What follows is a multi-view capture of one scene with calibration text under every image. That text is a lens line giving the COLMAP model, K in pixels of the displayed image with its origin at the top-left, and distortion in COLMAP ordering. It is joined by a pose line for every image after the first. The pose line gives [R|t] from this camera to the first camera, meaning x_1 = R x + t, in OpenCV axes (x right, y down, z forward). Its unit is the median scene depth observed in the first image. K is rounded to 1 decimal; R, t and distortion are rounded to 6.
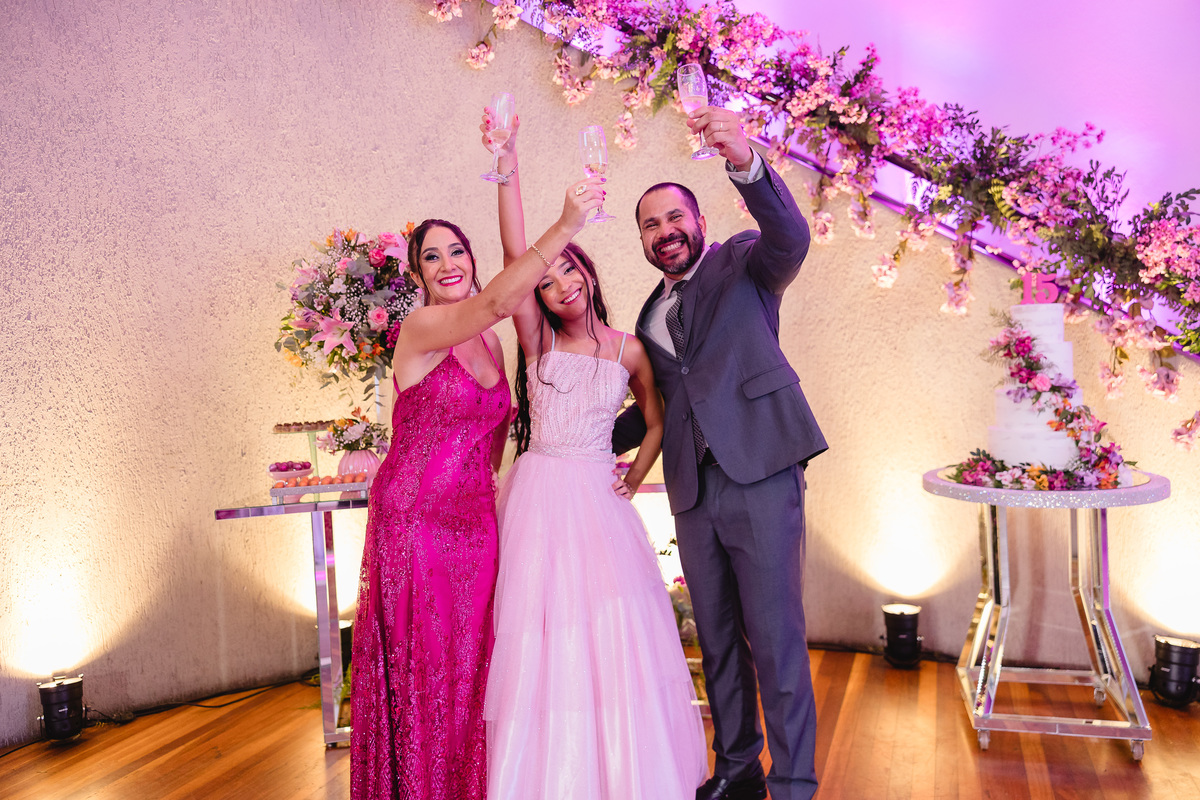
lens RADIAL K [[973.0, 0, 596.4], [0, 973.0, 396.9], [0, 0, 1]] dist [-0.016340, -0.005560]
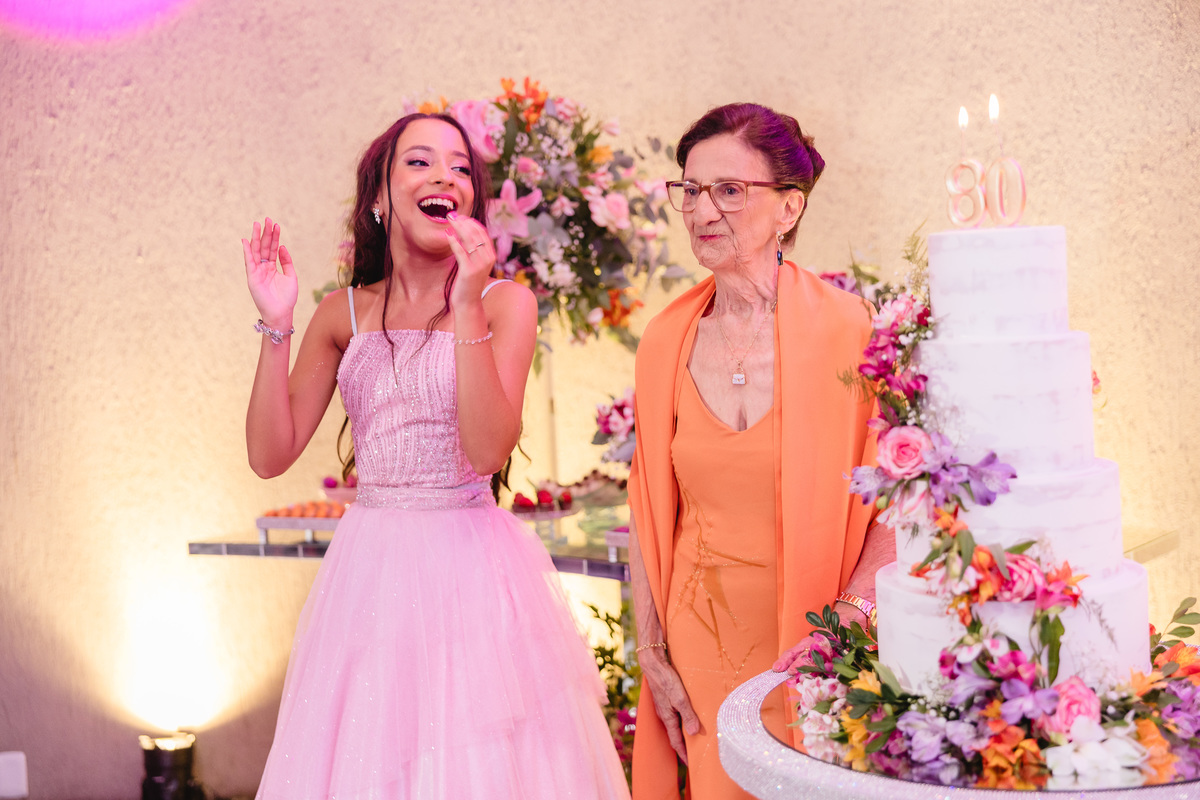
lens RADIAL K [[1616.3, 0, 588.6], [0, 1616.3, 396.8], [0, 0, 1]] dist [-0.032976, 0.000000]
pose [[0.721984, 0.048169, -0.690232, 0.459061], [0.004119, 0.997257, 0.073903, -0.053901], [0.691898, -0.056200, 0.719805, 0.286878]]
